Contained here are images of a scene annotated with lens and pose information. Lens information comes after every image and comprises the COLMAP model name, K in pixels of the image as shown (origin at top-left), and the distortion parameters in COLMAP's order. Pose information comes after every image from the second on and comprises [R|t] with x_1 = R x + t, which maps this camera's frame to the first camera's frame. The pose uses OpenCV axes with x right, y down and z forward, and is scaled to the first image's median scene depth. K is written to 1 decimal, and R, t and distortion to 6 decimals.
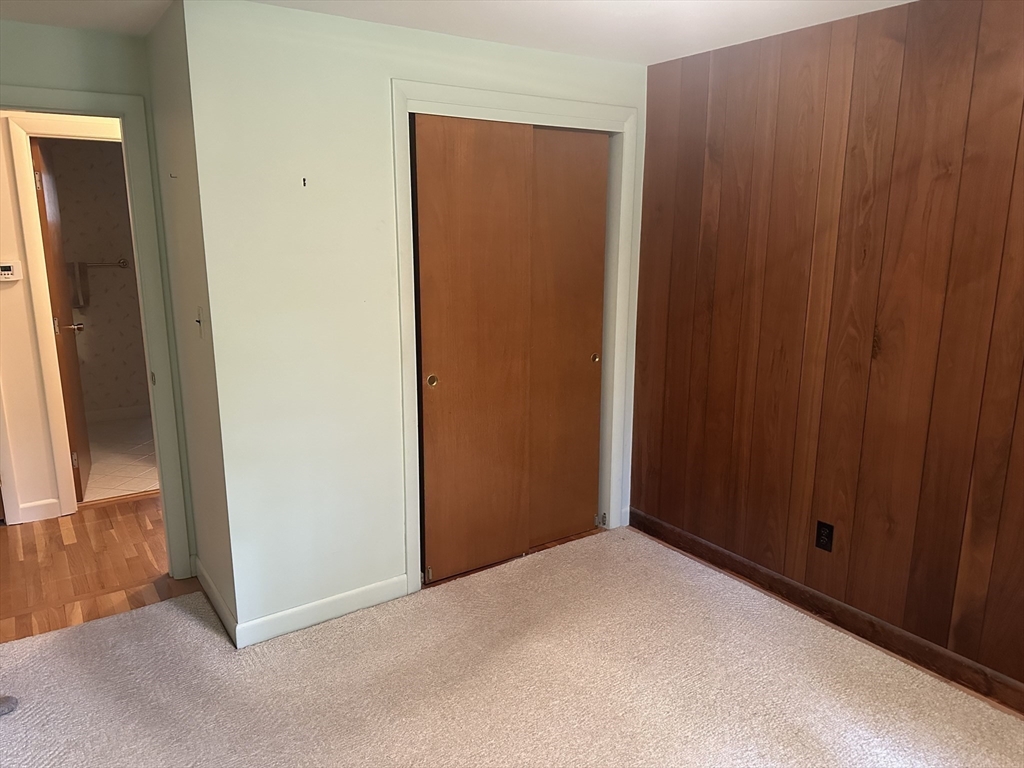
lens RADIAL K [[734.2, 0, 511.8], [0, 734.2, 384.4], [0, 0, 1]] dist [0.039948, -0.076498]
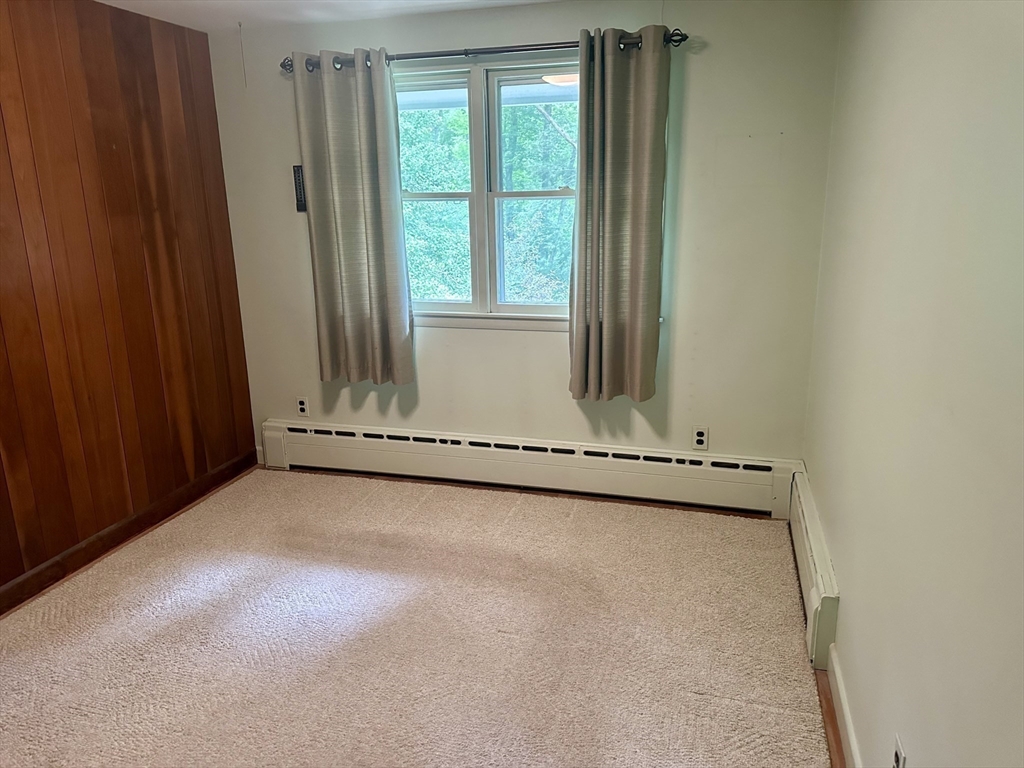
lens RADIAL K [[734.2, 0, 512.0], [0, 734.2, 383.3], [0, 0, 1]] dist [0.039948, -0.076498]
pose [[-0.636603, -0.193002, 0.746651, -0.648180], [0.175590, 0.906473, 0.384025, -0.194385], [-0.750936, 0.375576, -0.543174, 0.959011]]
